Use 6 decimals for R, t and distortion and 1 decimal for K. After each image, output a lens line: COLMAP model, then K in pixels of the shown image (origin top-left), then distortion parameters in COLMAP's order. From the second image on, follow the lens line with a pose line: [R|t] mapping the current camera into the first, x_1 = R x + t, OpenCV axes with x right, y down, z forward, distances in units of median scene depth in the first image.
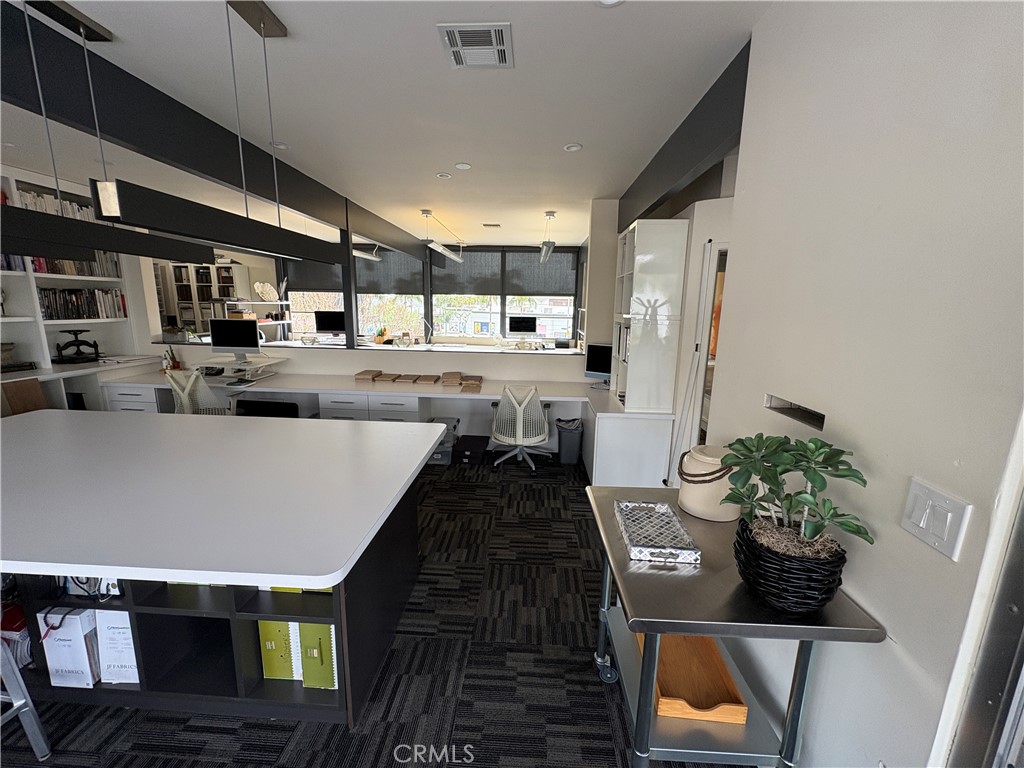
lens RADIAL K [[407.8, 0, 512.0], [0, 407.8, 384.0], [0, 0, 1]] dist [0.002907, 0.000158]
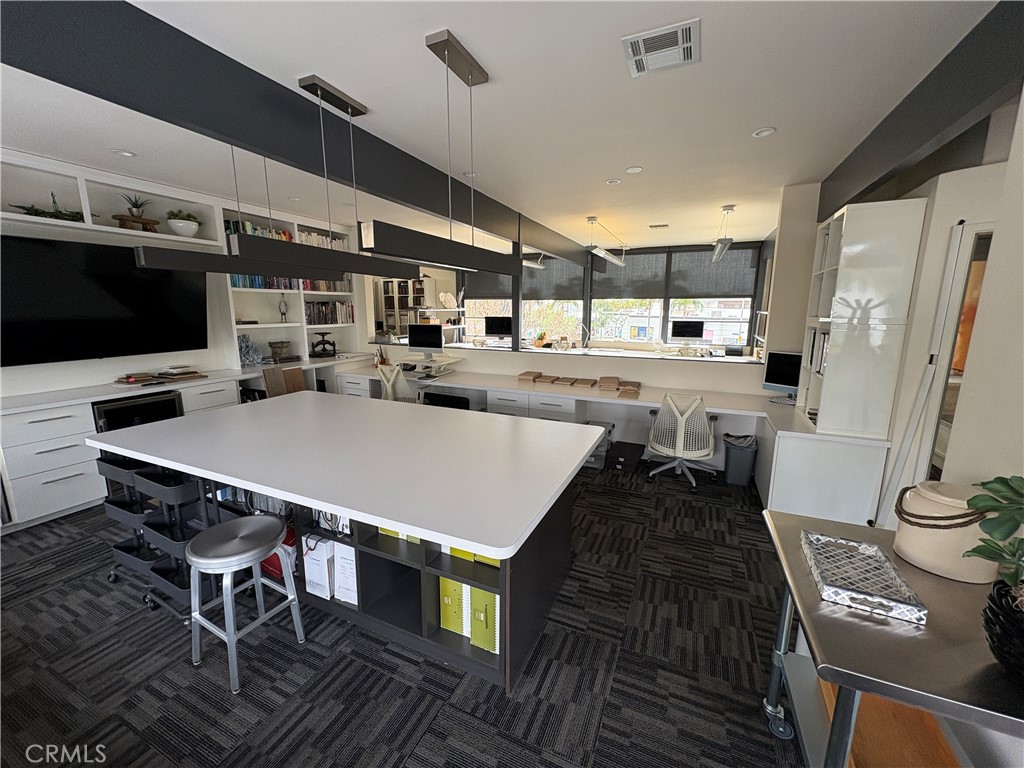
lens RADIAL K [[407.8, 0, 512.0], [0, 407.8, 384.0], [0, 0, 1]] dist [0.002907, 0.000158]
pose [[0.931876, 0.051530, -0.359098, -0.013748], [-0.055280, 0.998471, -0.000174, 0.002866], [0.358540, 0.020013, 0.933300, -0.023087]]
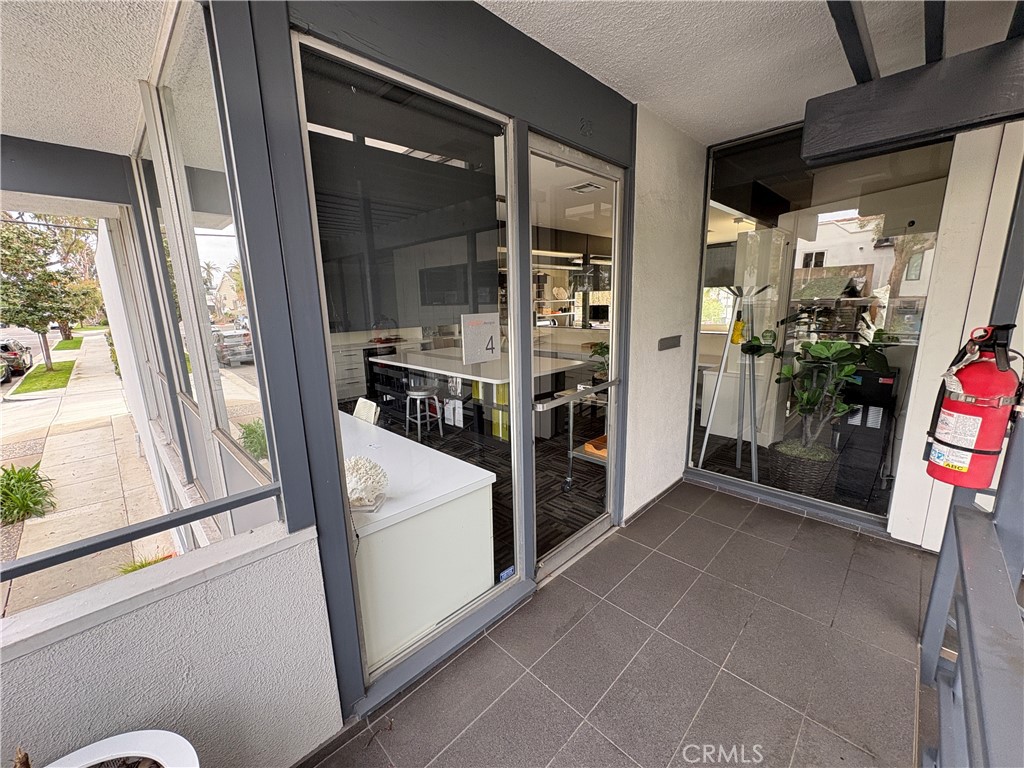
lens RADIAL K [[407.8, 0, 512.0], [0, 407.8, 384.0], [0, 0, 1]] dist [0.002907, 0.000158]
pose [[0.742183, 0.103371, -0.662177, 0.721529], [-0.093540, 0.994340, 0.050383, 0.113776], [0.663637, 0.024547, 0.747652, -0.560963]]
